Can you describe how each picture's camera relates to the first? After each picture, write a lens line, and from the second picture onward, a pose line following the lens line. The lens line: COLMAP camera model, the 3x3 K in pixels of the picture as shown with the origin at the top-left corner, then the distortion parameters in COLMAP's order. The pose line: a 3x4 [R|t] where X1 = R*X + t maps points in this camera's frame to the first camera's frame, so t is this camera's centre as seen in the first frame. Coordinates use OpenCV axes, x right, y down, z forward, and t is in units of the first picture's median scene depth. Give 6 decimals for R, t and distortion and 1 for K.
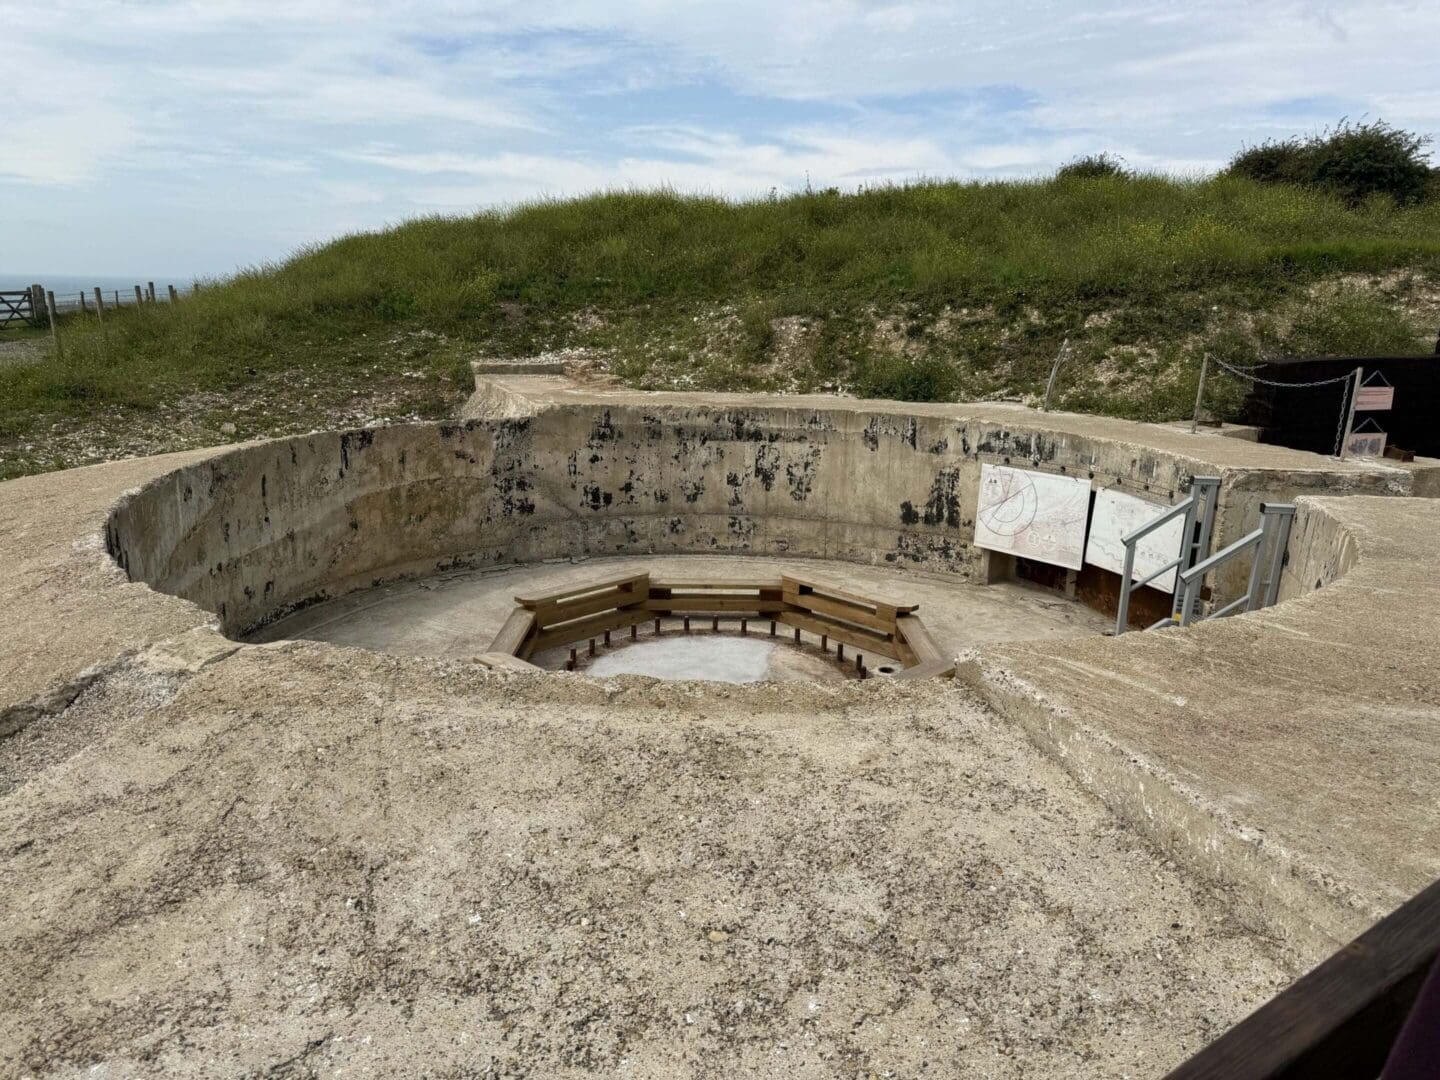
lens RADIAL K [[993.3, 0, 739.8], [0, 993.3, 535.7], [0, 0, 1]] dist [0.003152, -0.044502]
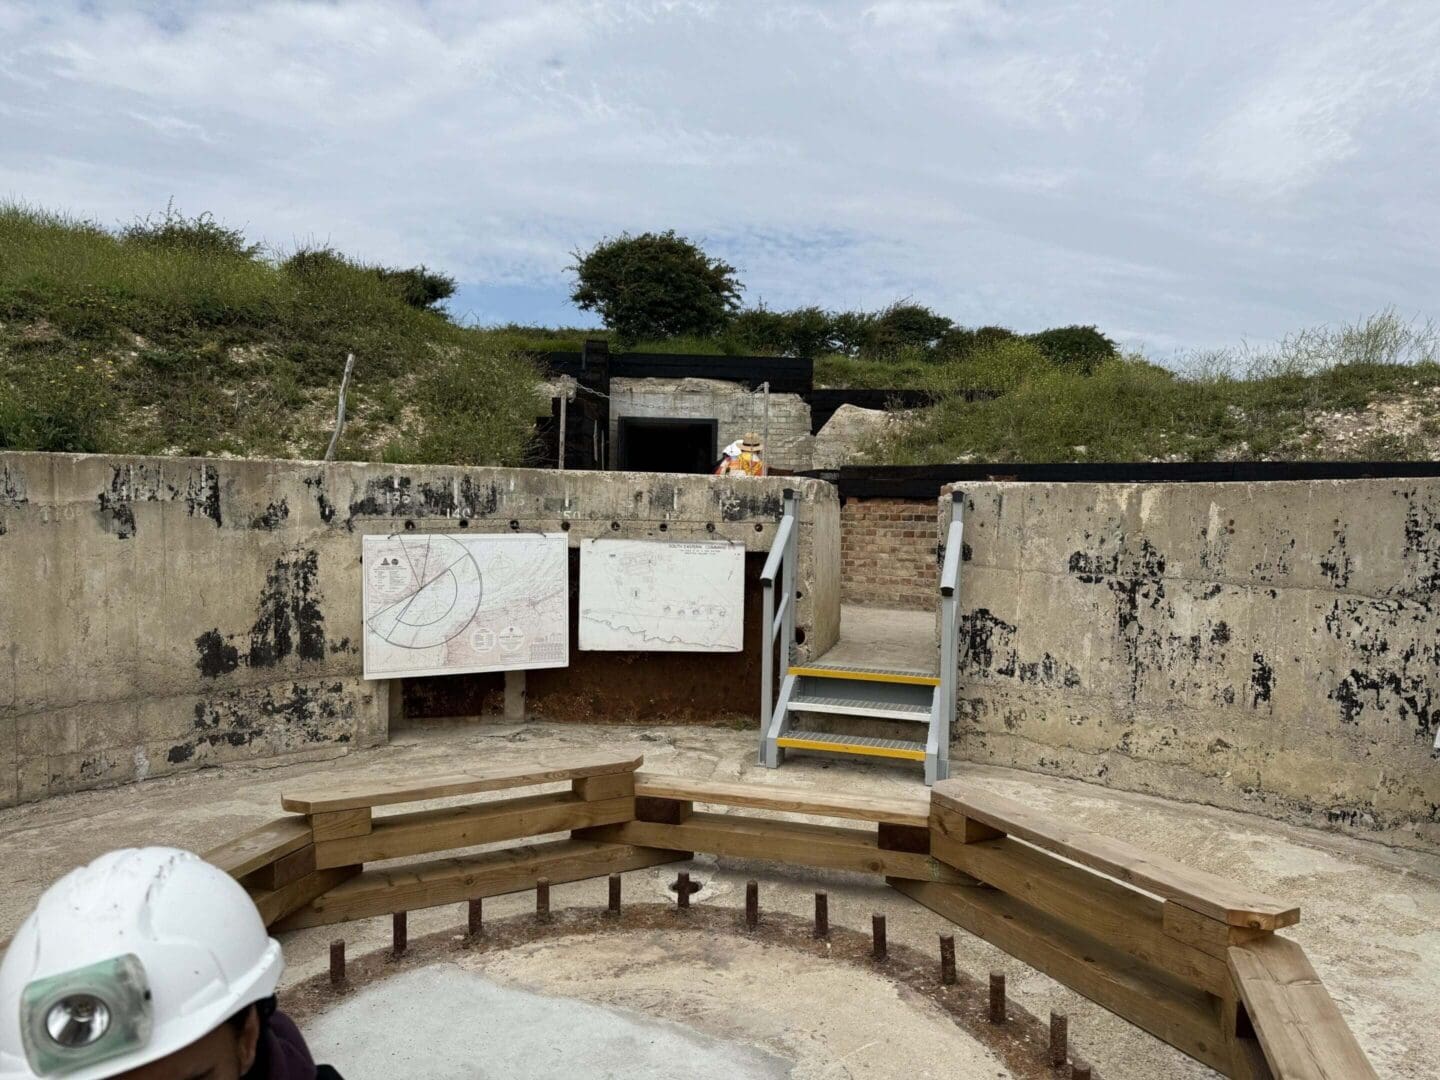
lens RADIAL K [[993.3, 0, 739.8], [0, 993.3, 535.7], [0, 0, 1]] dist [0.003152, -0.044502]
pose [[0.274758, -0.055411, 0.959916, -0.244990], [0.218186, 0.975888, -0.006119, -0.020545], [-0.936431, 0.211121, 0.280223, 0.616207]]
